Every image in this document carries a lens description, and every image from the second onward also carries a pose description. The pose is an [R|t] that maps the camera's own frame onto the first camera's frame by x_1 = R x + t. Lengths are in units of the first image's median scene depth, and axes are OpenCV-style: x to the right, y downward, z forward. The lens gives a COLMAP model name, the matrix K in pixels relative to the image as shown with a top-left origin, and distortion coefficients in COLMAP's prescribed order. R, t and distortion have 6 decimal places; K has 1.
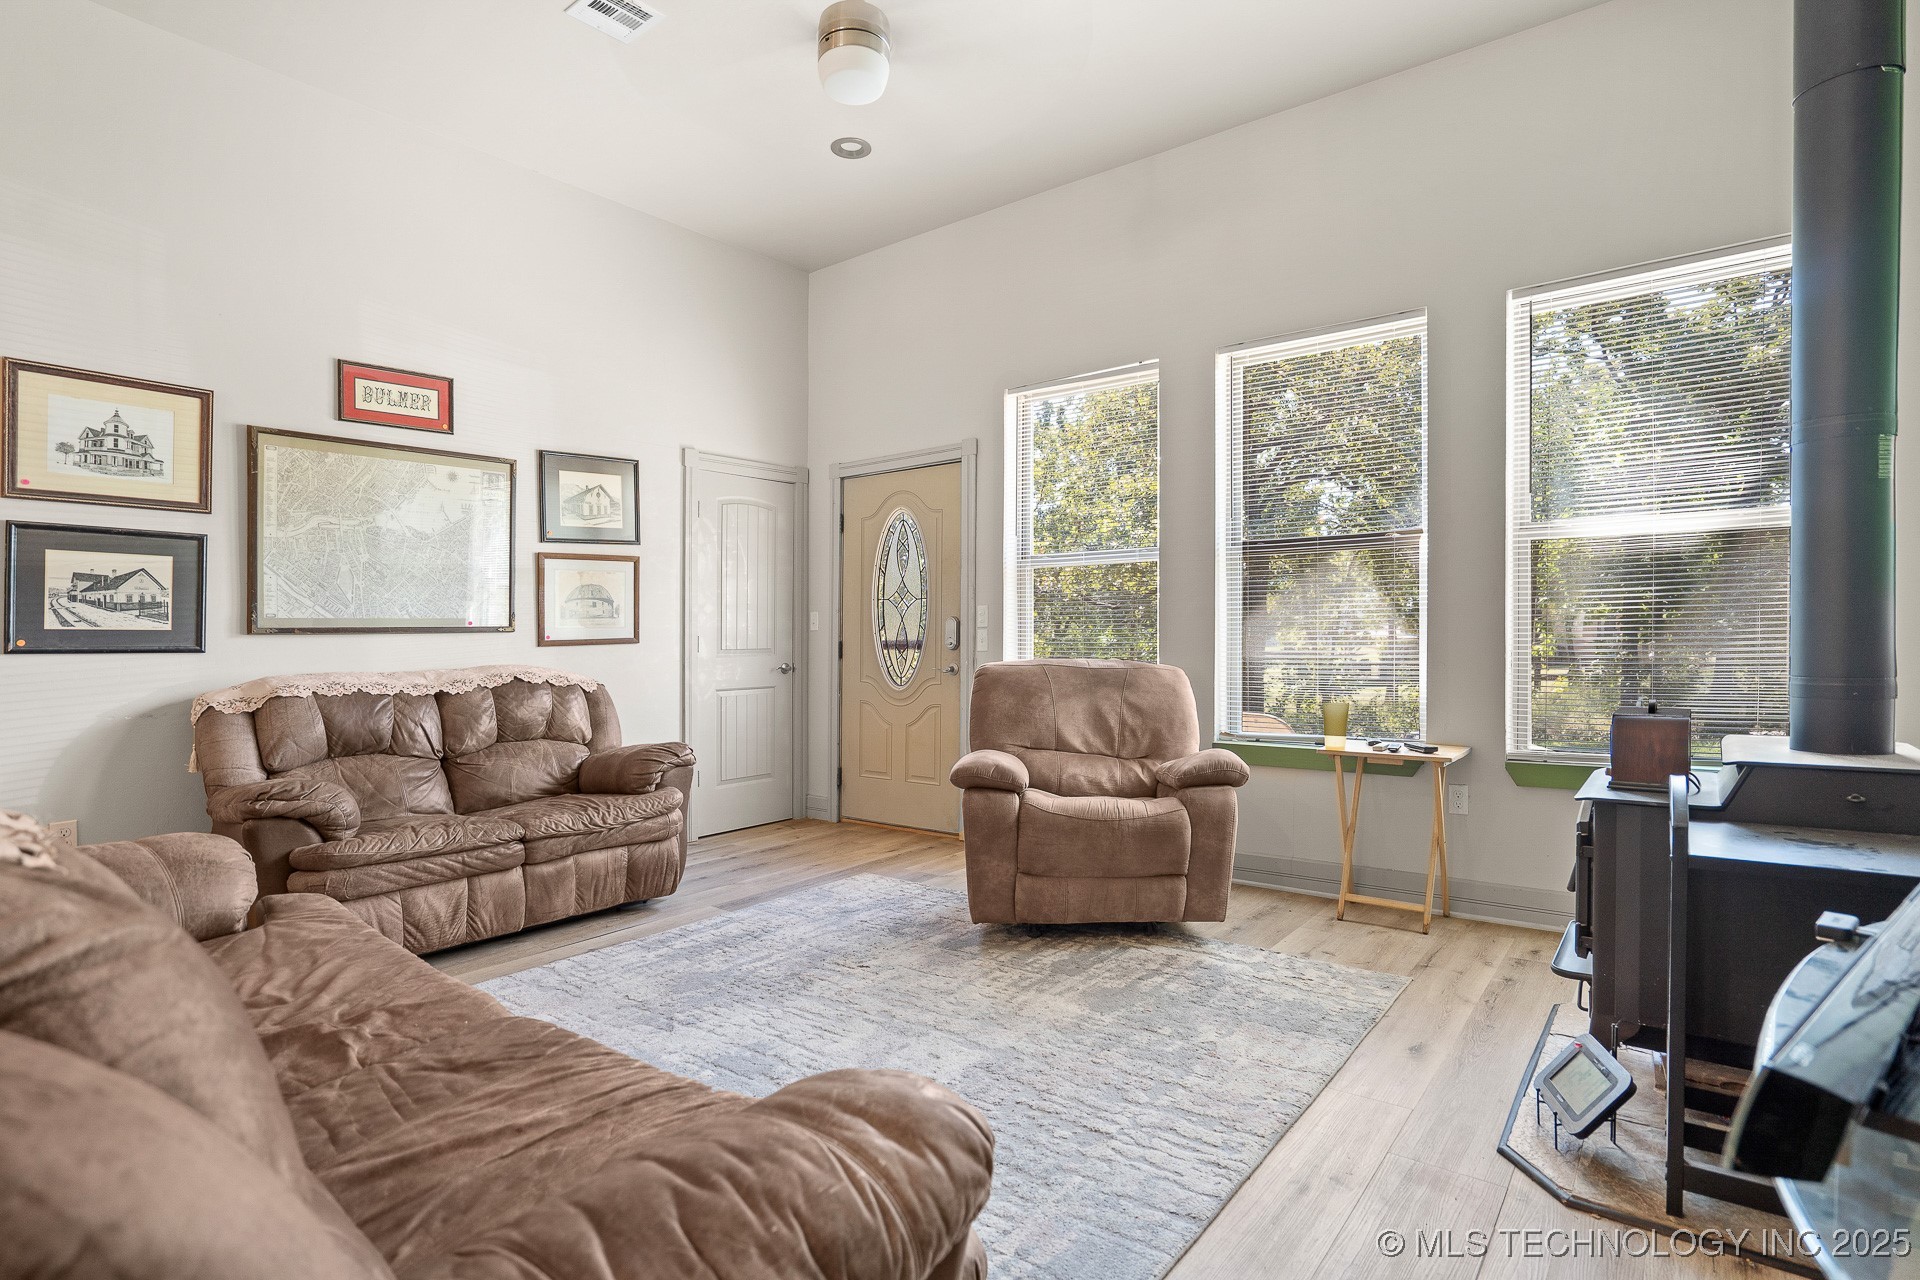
lens RADIAL K [[964.1, 0, 973.3], [0, 964.1, 638.0], [0, 0, 1]] dist [-0.049037, 0.023347]
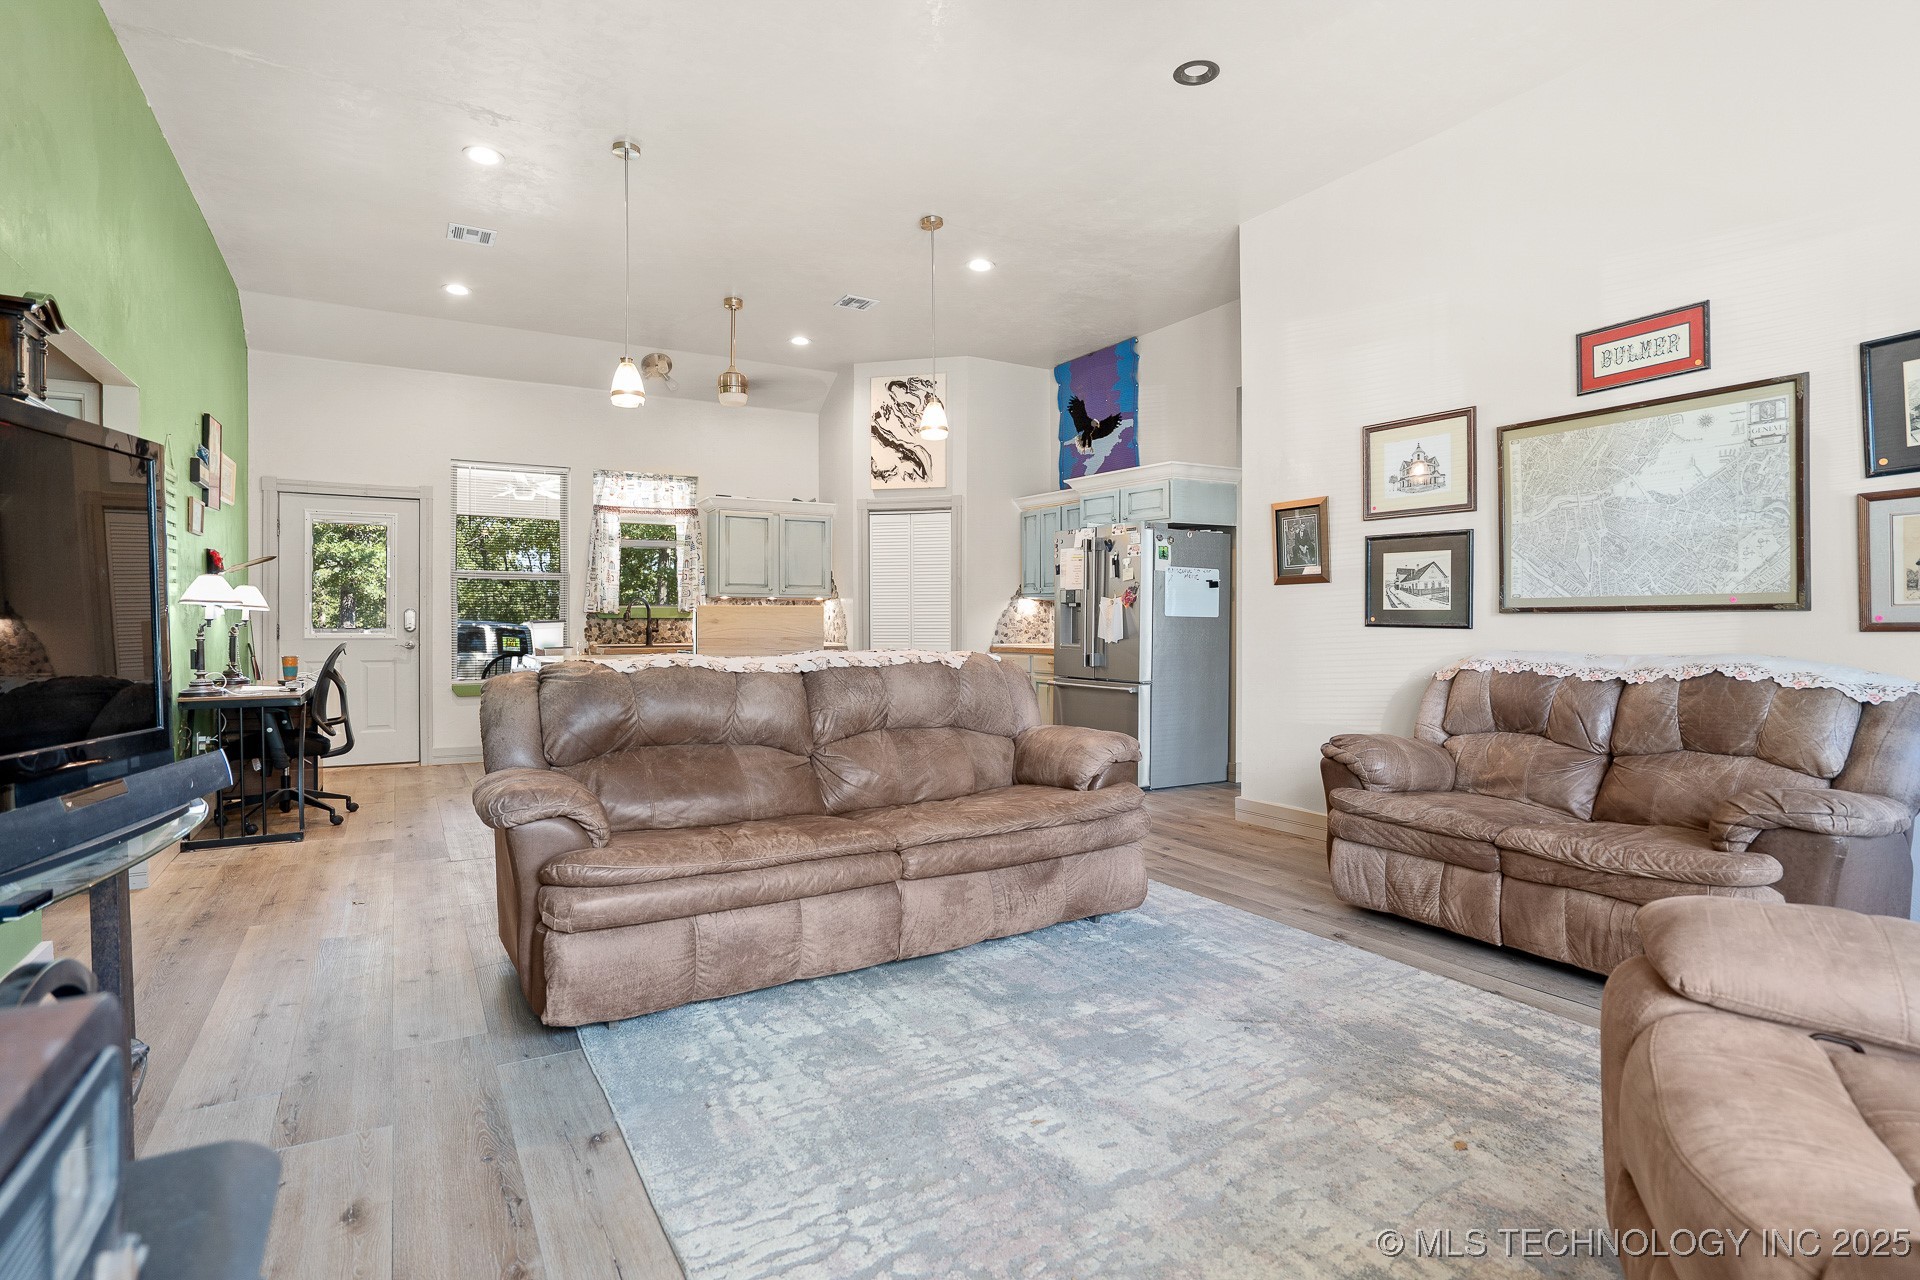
lens RADIAL K [[964.1, 0, 945.3], [0, 964.1, 606.4], [0, 0, 1]] dist [-0.049037, 0.023347]
pose [[-0.384895, -0.003274, -0.922955, 0.519841], [-0.002470, 0.999994, -0.002517, -0.007707], [0.922957, 0.001311, -0.384901, 0.819581]]
